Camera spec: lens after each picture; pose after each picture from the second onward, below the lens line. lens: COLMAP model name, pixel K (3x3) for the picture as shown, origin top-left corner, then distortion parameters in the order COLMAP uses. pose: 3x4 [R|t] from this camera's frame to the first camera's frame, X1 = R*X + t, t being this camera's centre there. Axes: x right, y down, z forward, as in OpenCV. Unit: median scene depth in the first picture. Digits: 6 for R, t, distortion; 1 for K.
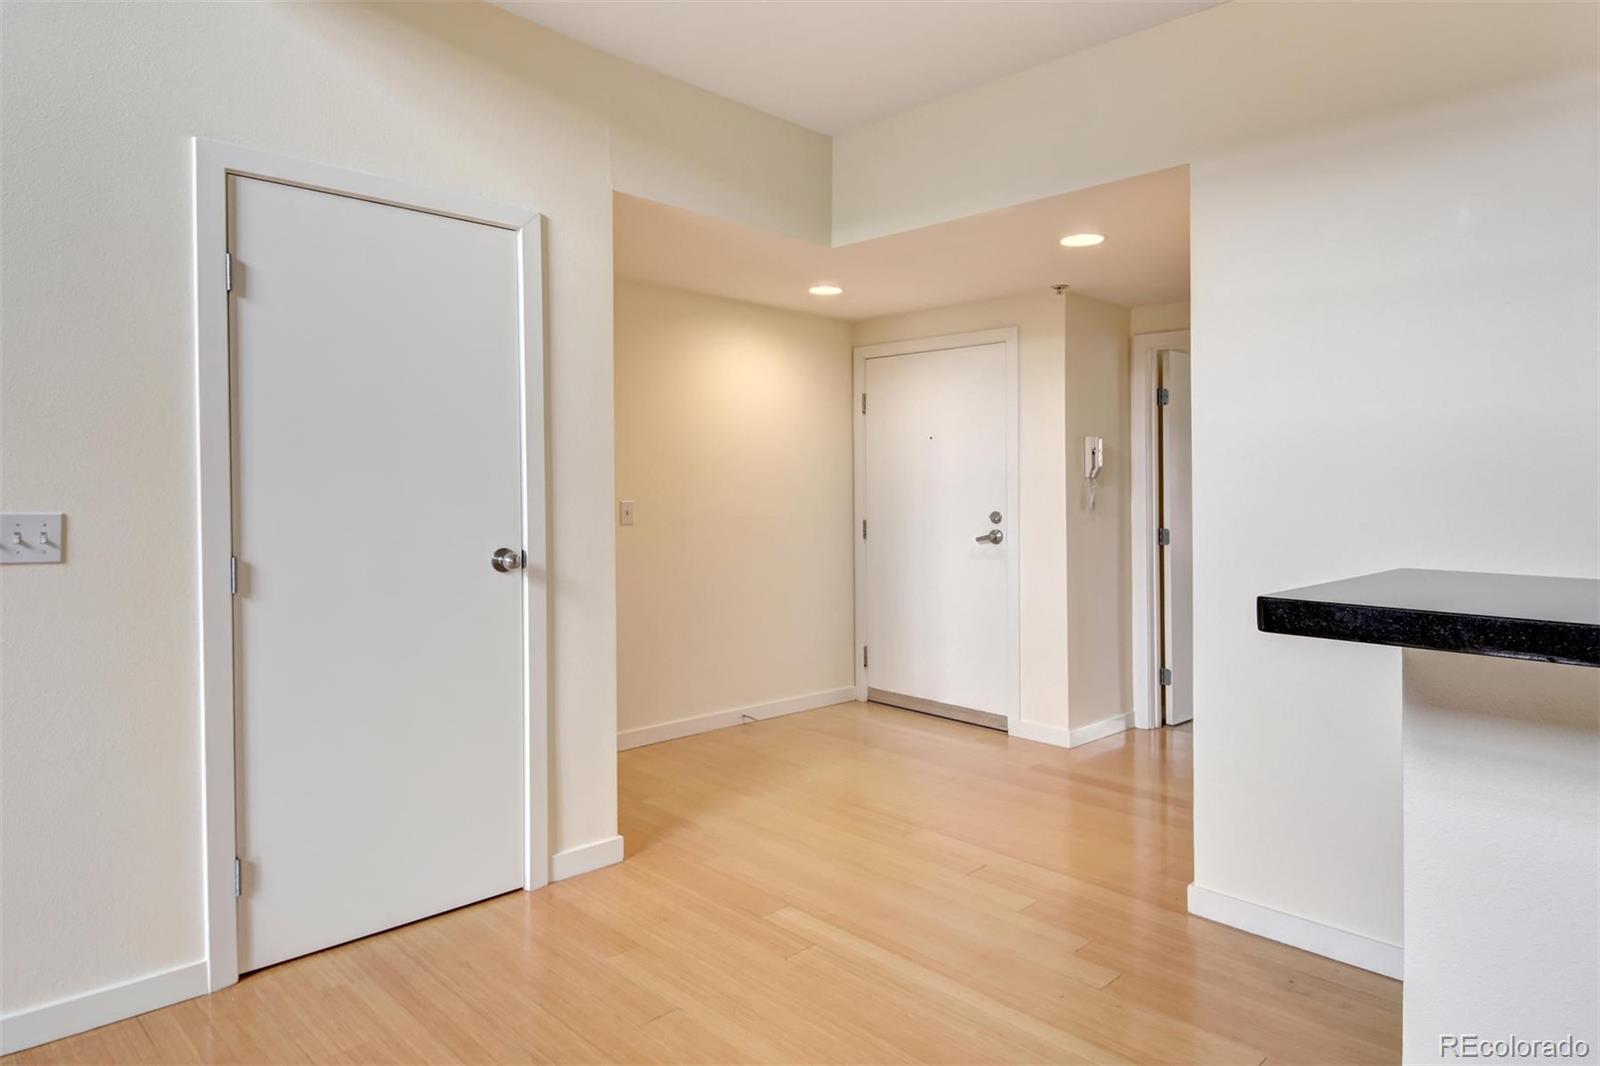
lens RADIAL K [[875.2, 0, 701.2], [0, 875.2, 477.0], [0, 0, 1]] dist [0.011607, -0.017143]
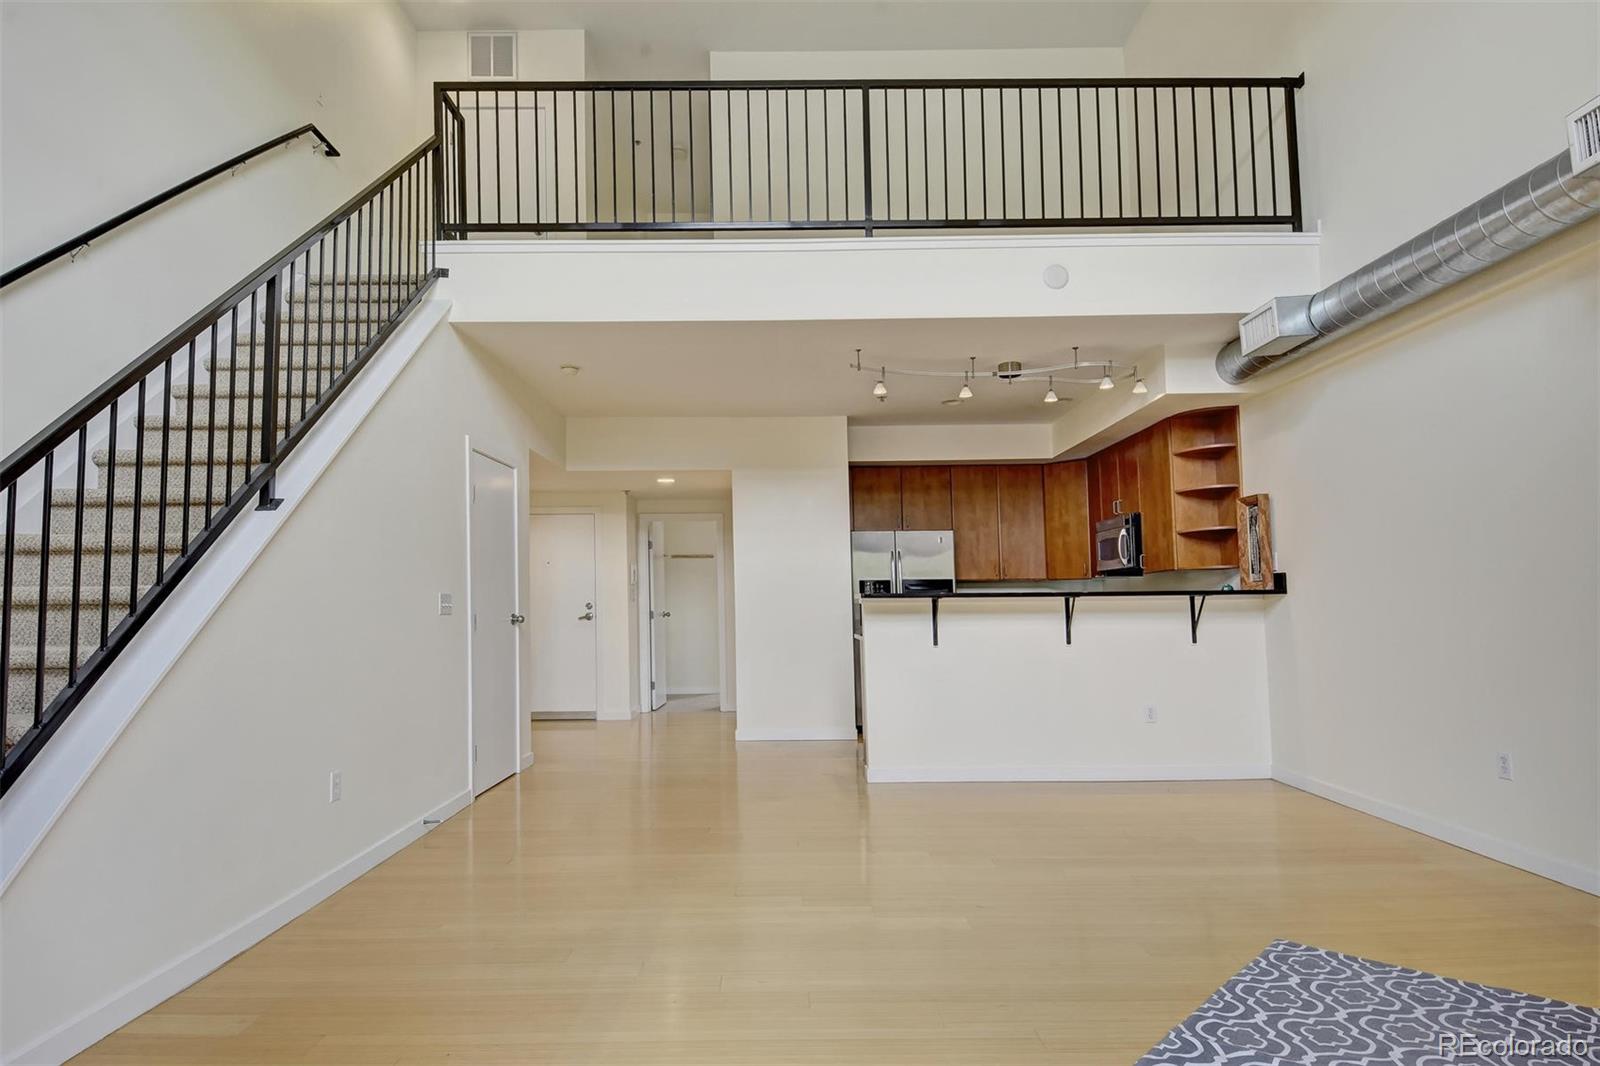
lens RADIAL K [[875.2, 0, 789.4], [0, 875.2, 546.9], [0, 0, 1]] dist [0.011607, -0.017143]
pose [[0.638212, 0.037091, 0.768967, -0.866917], [0.005968, 0.998570, -0.053118, 0.021260], [-0.769838, 0.038490, 0.637078, -0.552044]]
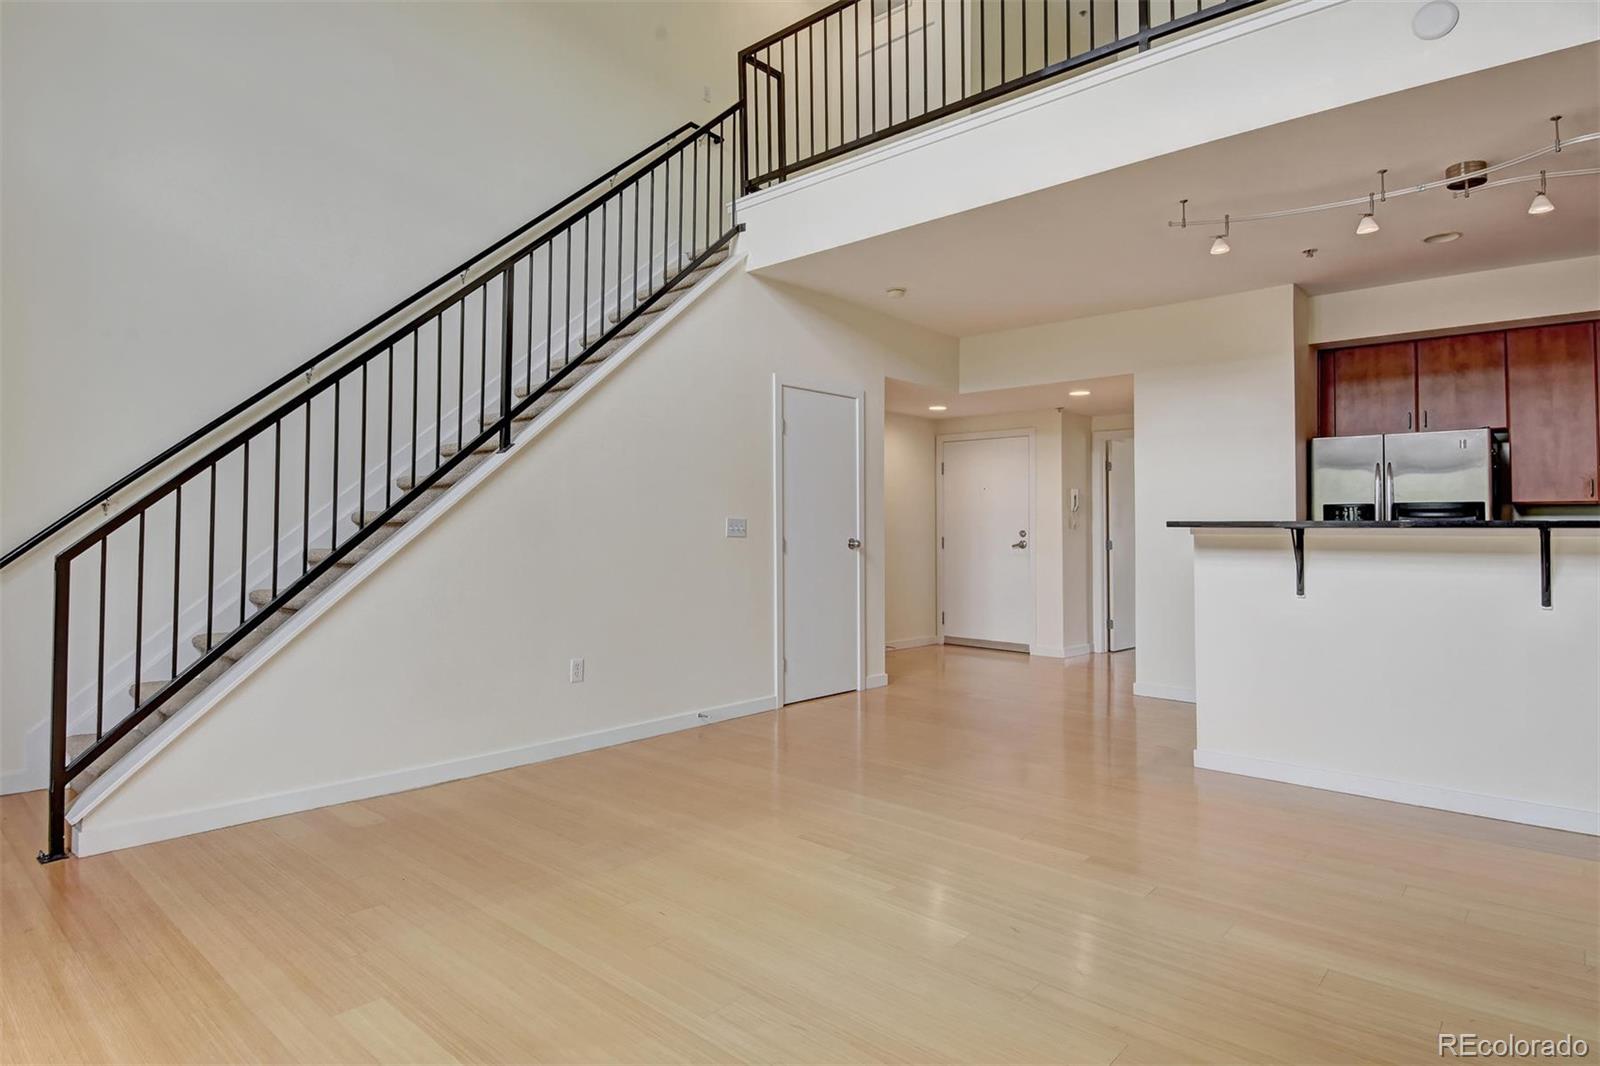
lens RADIAL K [[875.2, 0, 728.5], [0, 875.2, 519.4], [0, 0, 1]] dist [0.011607, -0.017143]
pose [[0.993018, 0.000062, 0.117960, -0.479121], [0.000238, 0.999997, -0.002531, 0.021640], [-0.117960, 0.002542, 0.993015, -0.718231]]
